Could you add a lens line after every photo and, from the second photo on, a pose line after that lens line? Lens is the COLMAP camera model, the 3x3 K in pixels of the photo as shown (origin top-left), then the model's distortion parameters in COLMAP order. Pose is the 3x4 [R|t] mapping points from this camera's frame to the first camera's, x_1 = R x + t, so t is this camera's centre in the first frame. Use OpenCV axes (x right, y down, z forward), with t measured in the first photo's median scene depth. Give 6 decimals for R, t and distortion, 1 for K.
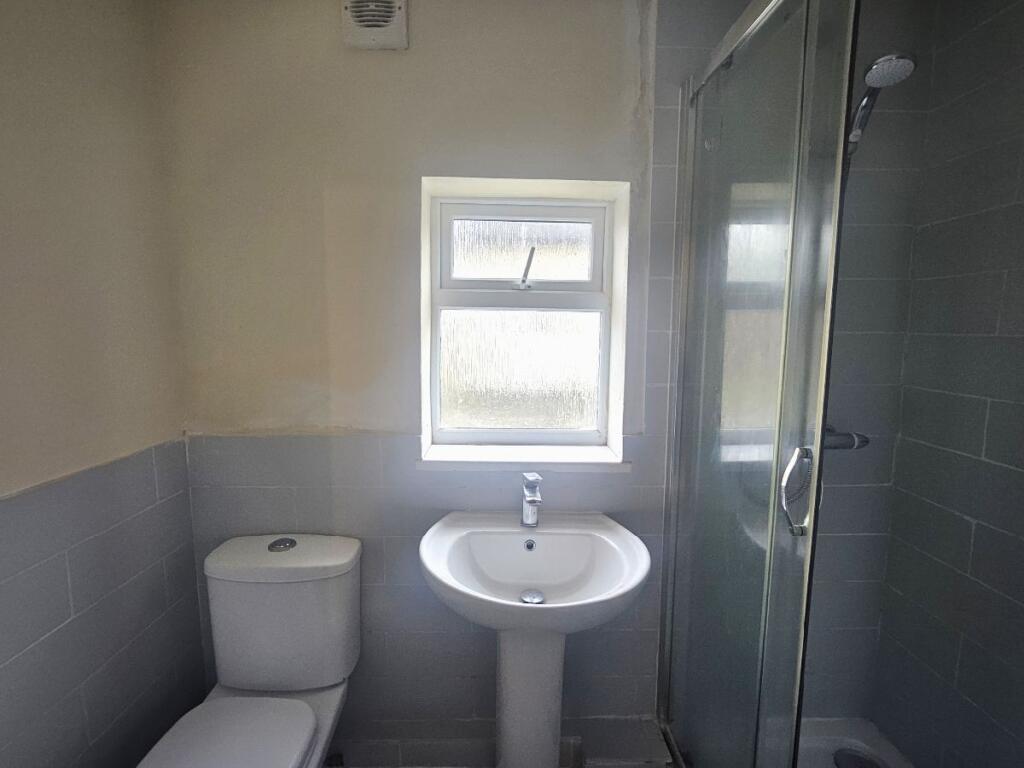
lens RADIAL K [[464.3, 0, 513.8], [0, 464.3, 380.0], [0, 0, 1]] dist [-0.002345, -0.000630]
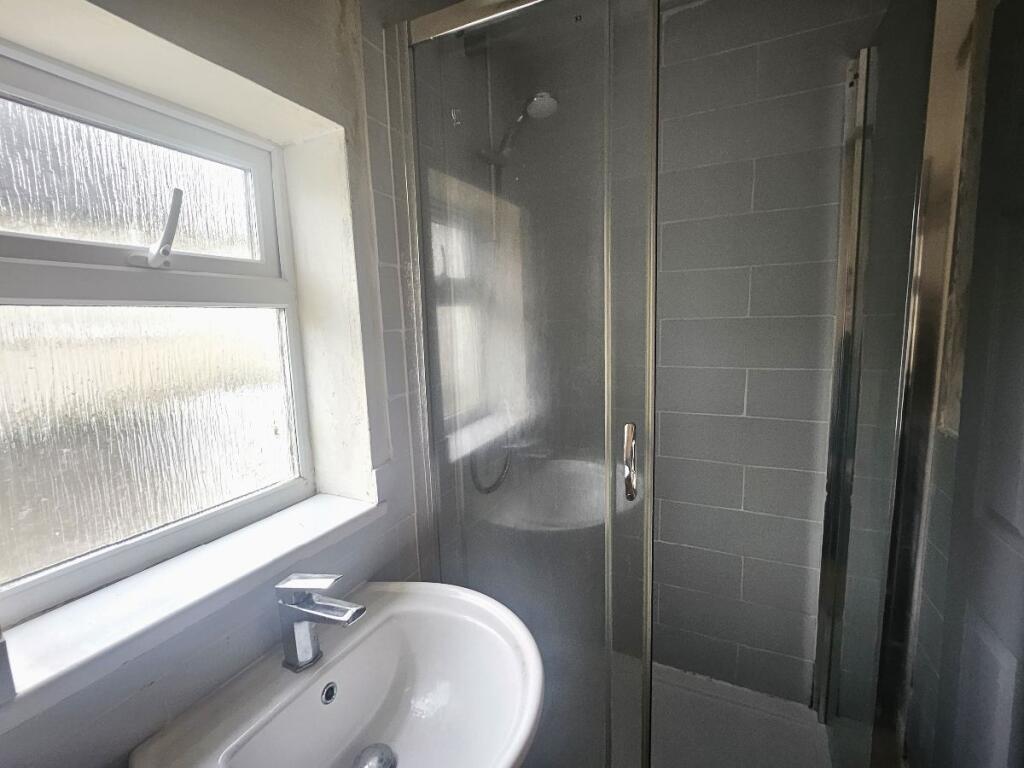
lens RADIAL K [[464.3, 0, 513.8], [0, 464.3, 380.0], [0, 0, 1]] dist [-0.002345, -0.000630]
pose [[0.450132, -0.143627, 0.881336, -0.311377], [0.135996, 0.986493, 0.091305, -0.064319], [-0.882545, 0.078759, 0.463584, 0.440144]]
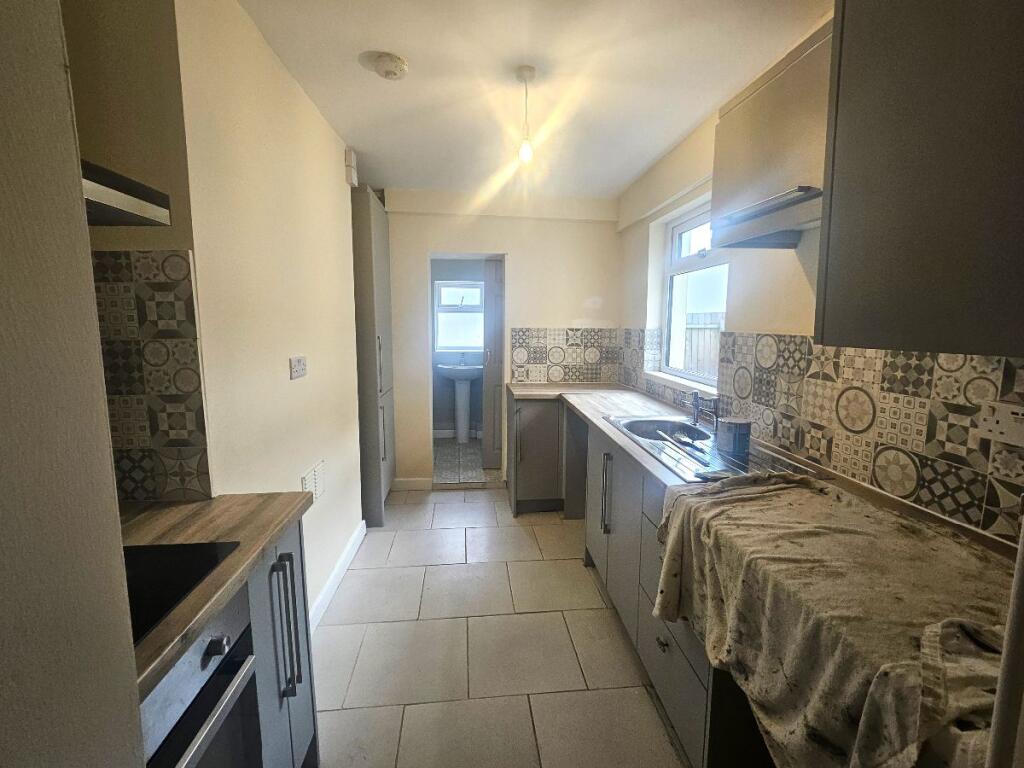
lens RADIAL K [[464.3, 0, 513.8], [0, 464.3, 380.0], [0, 0, 1]] dist [-0.002345, -0.000630]
pose [[0.995870, -0.013421, 0.089790, 0.106287], [0.011688, 0.999736, 0.019804, 0.336599], [-0.090032, -0.018672, 0.995764, -2.916144]]
